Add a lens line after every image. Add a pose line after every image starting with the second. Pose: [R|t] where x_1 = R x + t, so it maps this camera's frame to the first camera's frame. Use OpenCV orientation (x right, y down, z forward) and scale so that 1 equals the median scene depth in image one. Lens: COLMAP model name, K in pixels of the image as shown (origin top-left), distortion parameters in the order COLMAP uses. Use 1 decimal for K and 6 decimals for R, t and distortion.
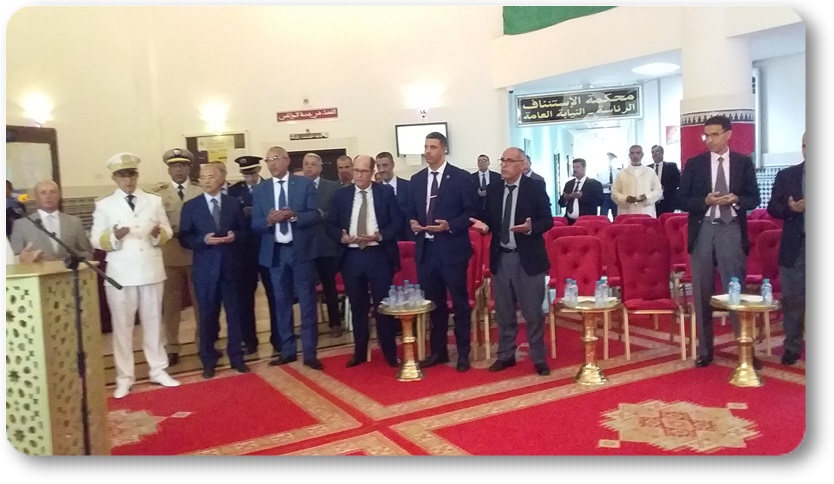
lens RADIAL K [[741.4, 0, 420.0], [0, 741.4, 238.2], [0, 0, 1]] dist [0.101823, -0.188226]
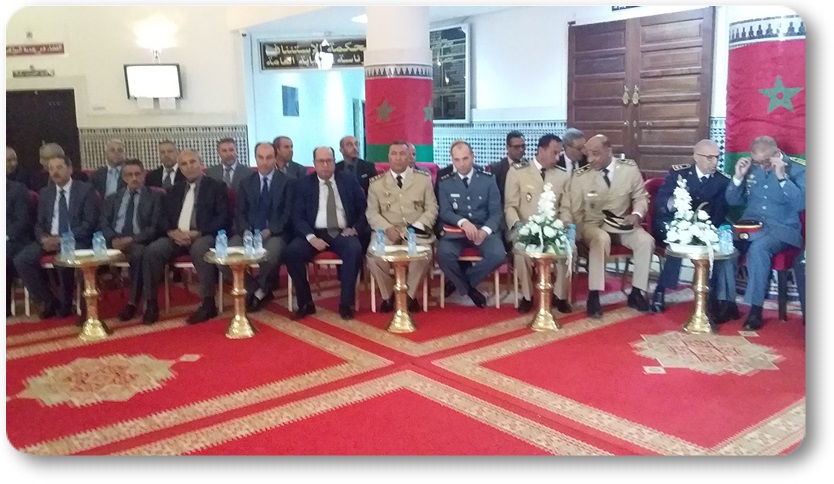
lens RADIAL K [[741.4, 0, 420.0], [0, 741.4, 238.2], [0, 0, 1]] dist [0.101823, -0.188226]
pose [[0.987136, 0.001863, 0.159869, 0.186125], [-0.013002, 0.997556, 0.068656, -0.003417], [-0.159350, -0.069851, 0.984748, -0.009996]]
